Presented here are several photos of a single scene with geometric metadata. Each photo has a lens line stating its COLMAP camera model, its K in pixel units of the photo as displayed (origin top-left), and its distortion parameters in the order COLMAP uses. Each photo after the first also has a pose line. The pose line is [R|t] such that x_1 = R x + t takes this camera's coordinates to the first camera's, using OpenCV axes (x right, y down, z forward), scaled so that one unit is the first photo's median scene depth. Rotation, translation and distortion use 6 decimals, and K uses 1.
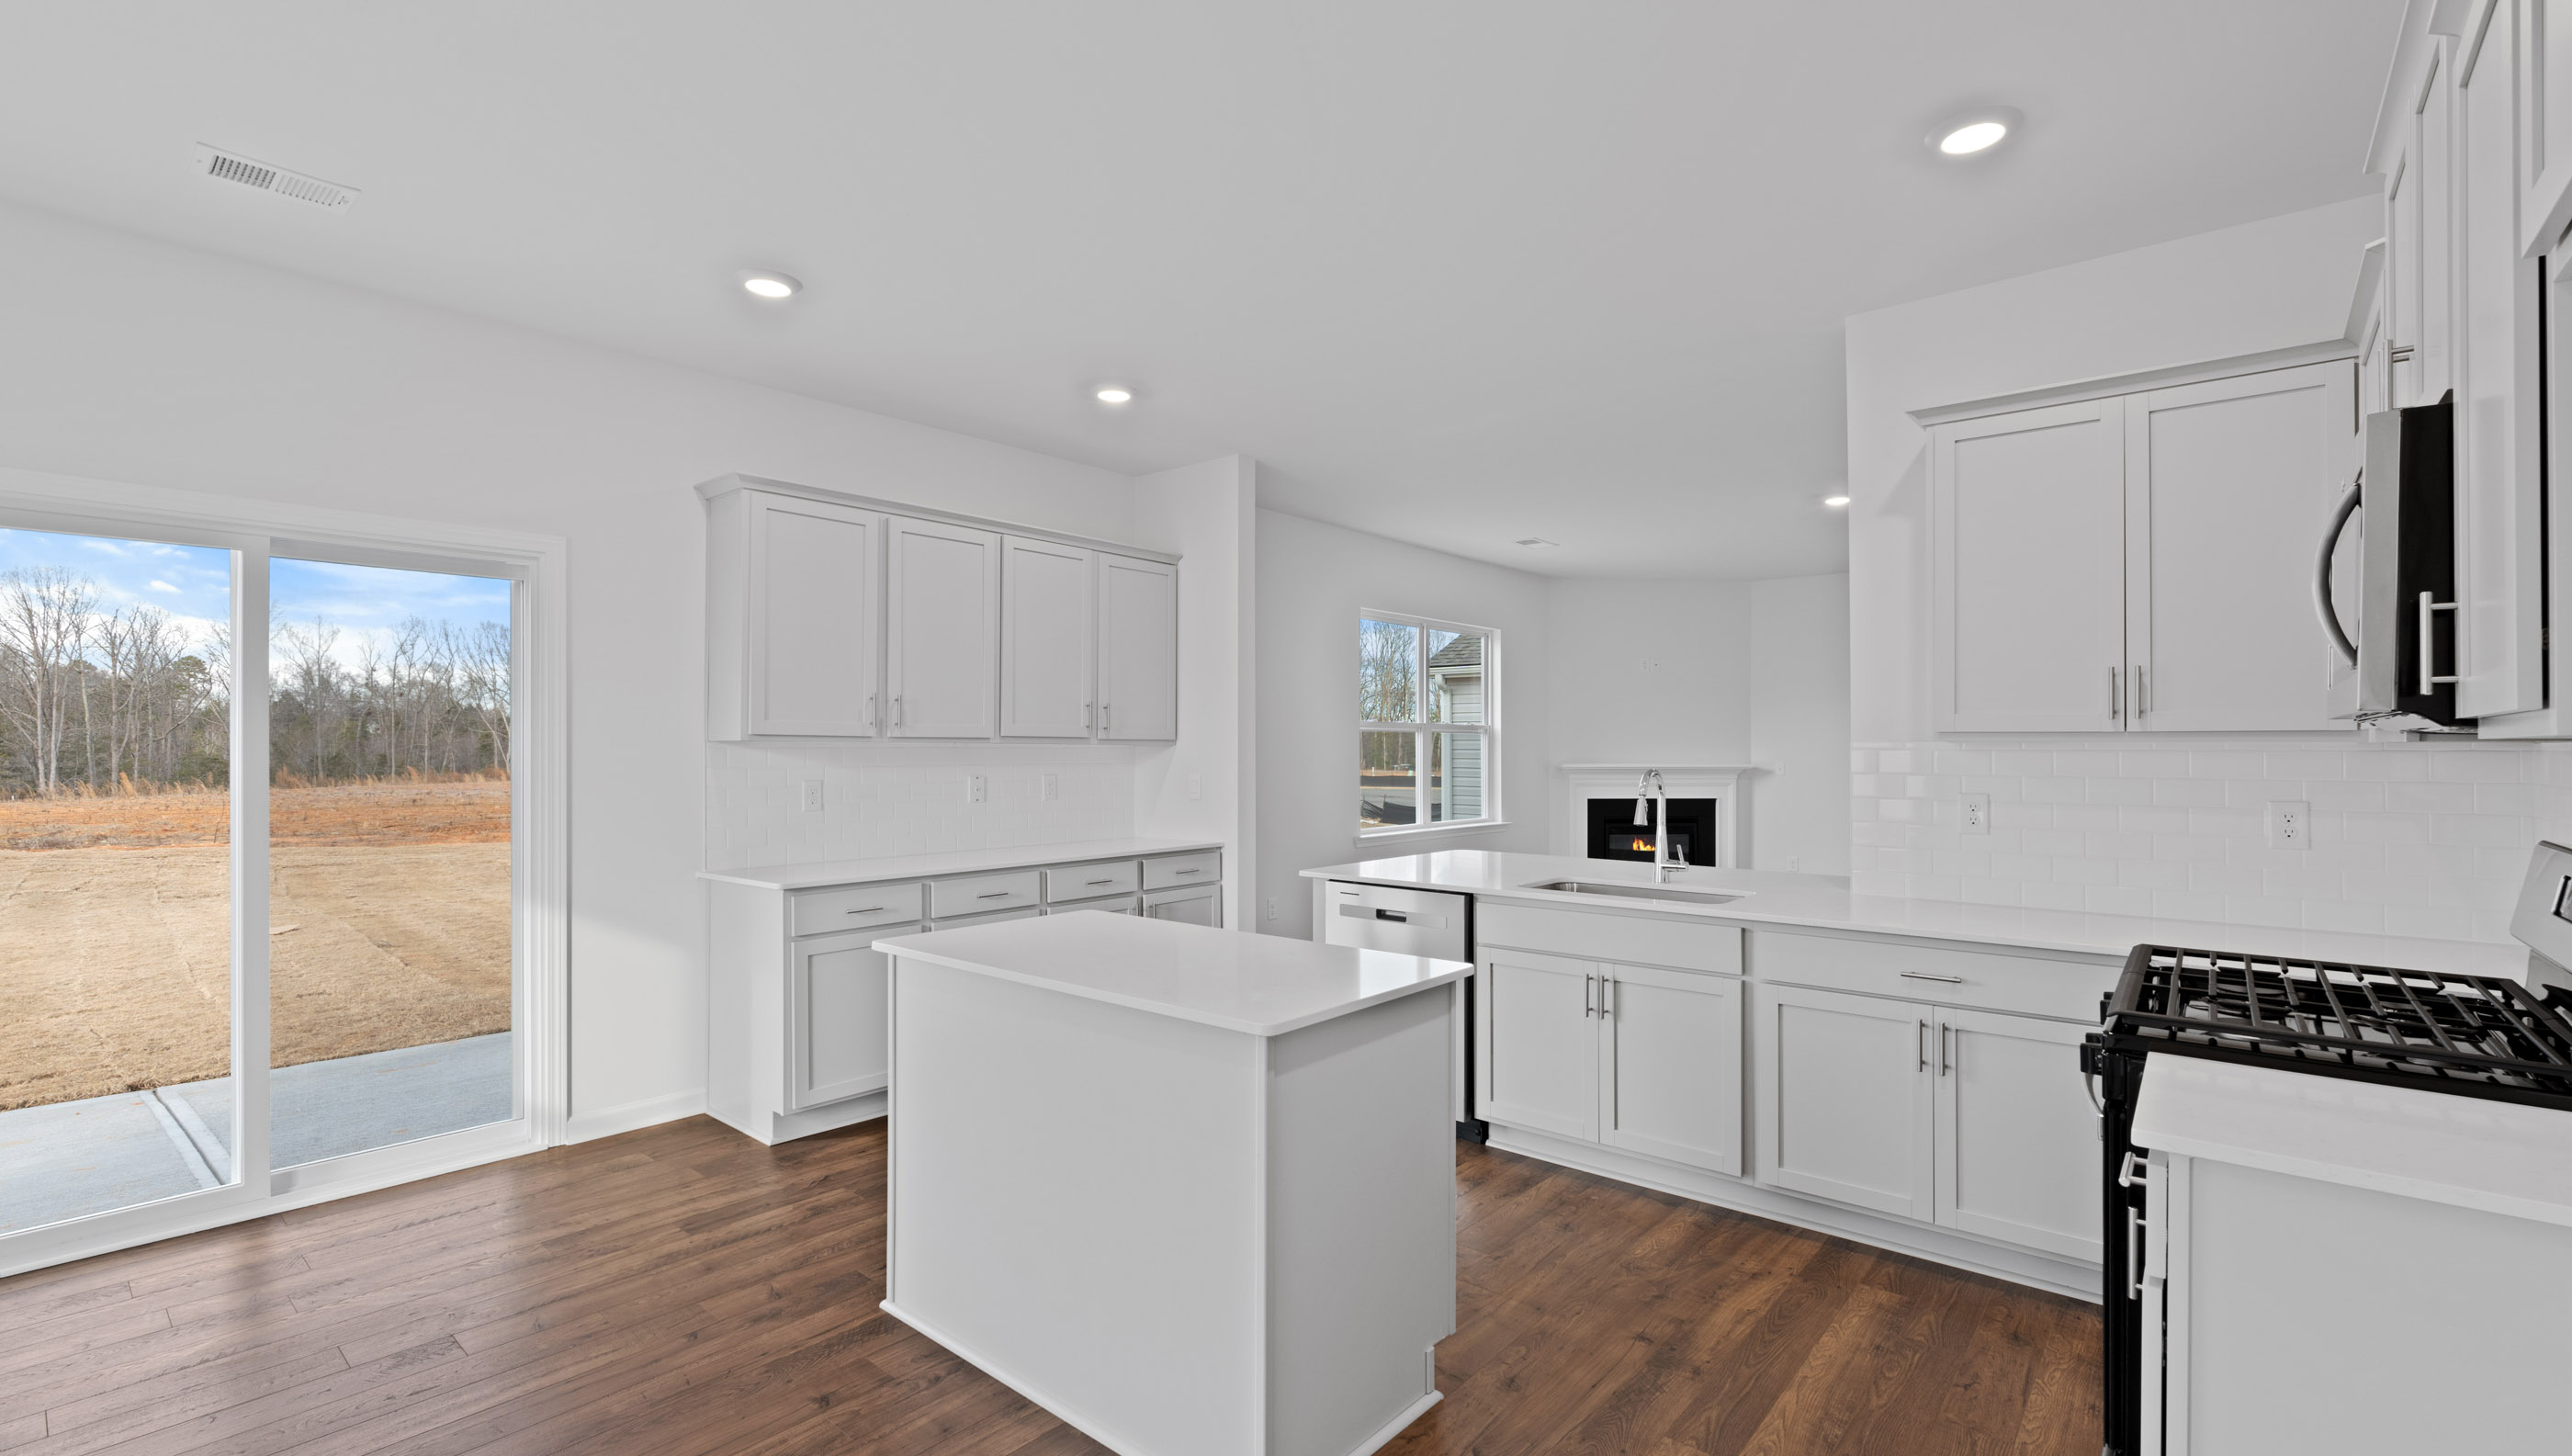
lens RADIAL K [[1122.0, 0, 1283.2], [0, 1122.0, 739.4], [0, 0, 1]] dist [-0.006657, 0.000670]
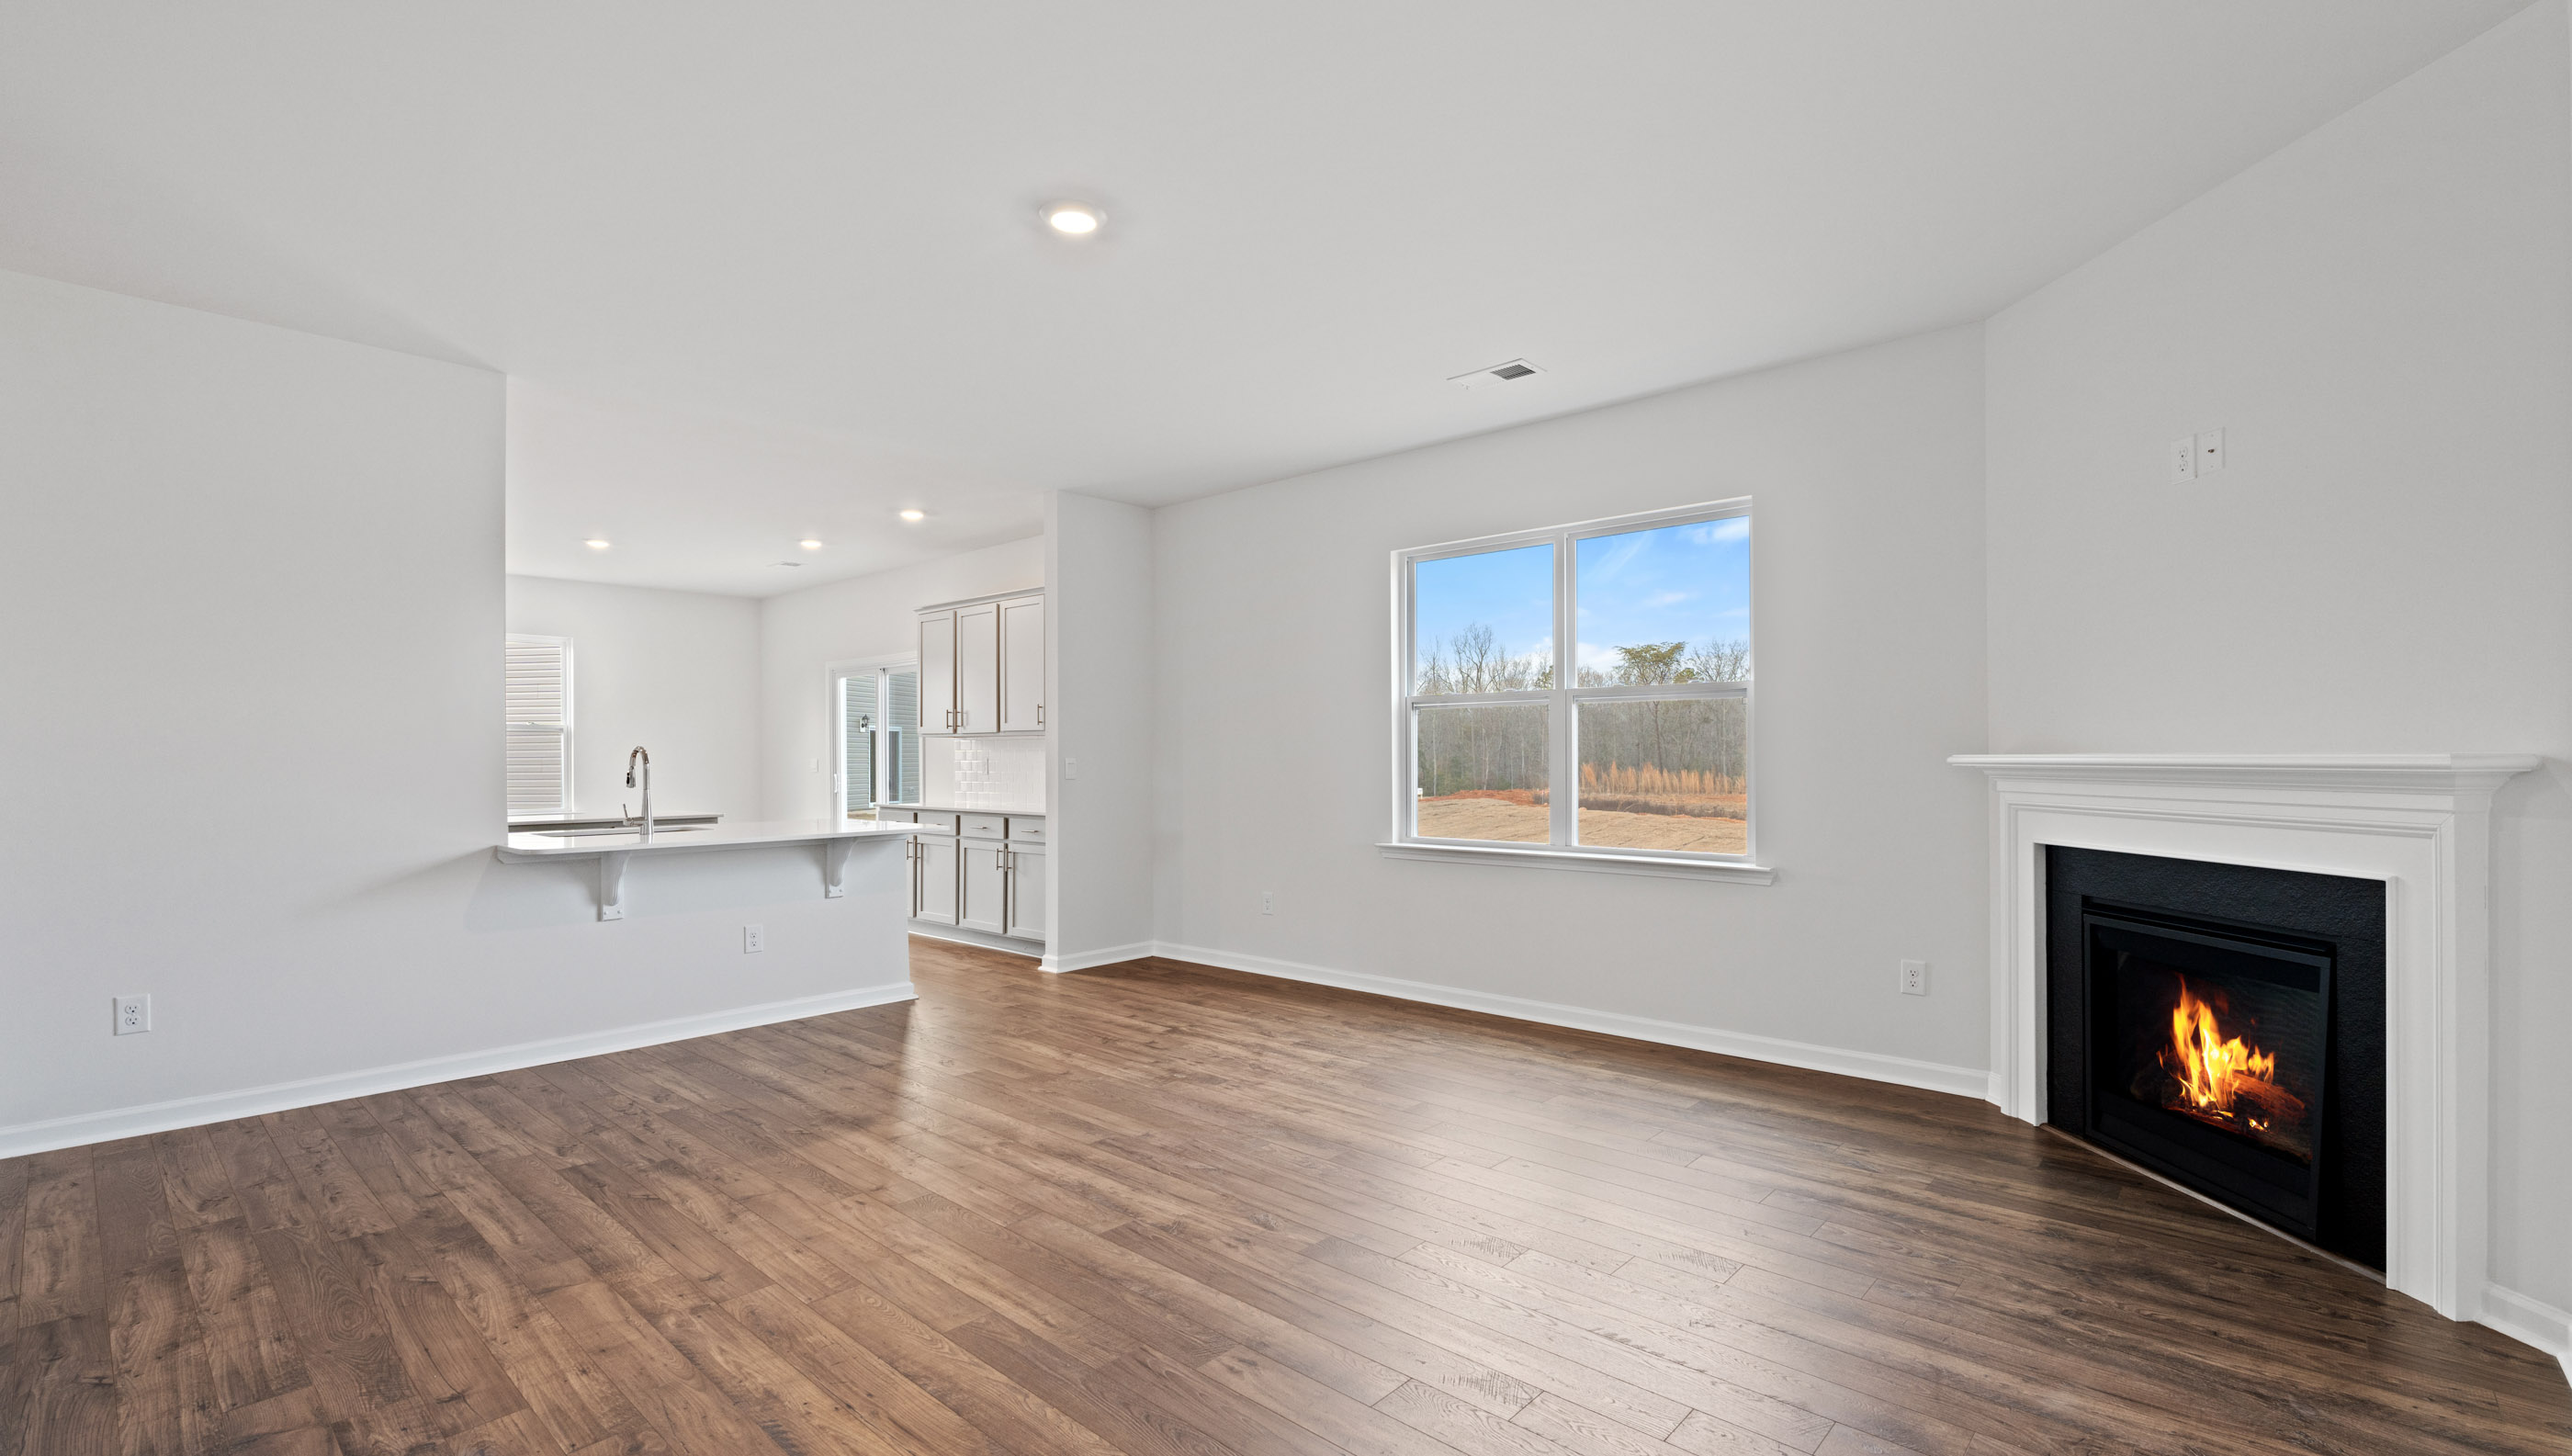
lens RADIAL K [[1122.0, 0, 1253.3], [0, 1122.0, 754.6], [0, 0, 1]] dist [-0.006657, 0.000670]
pose [[-0.053825, -0.002419, -0.998547, 0.841186], [0.012134, 0.999922, -0.003077, 0.025605], [0.998477, -0.012282, -0.053791, 0.934326]]
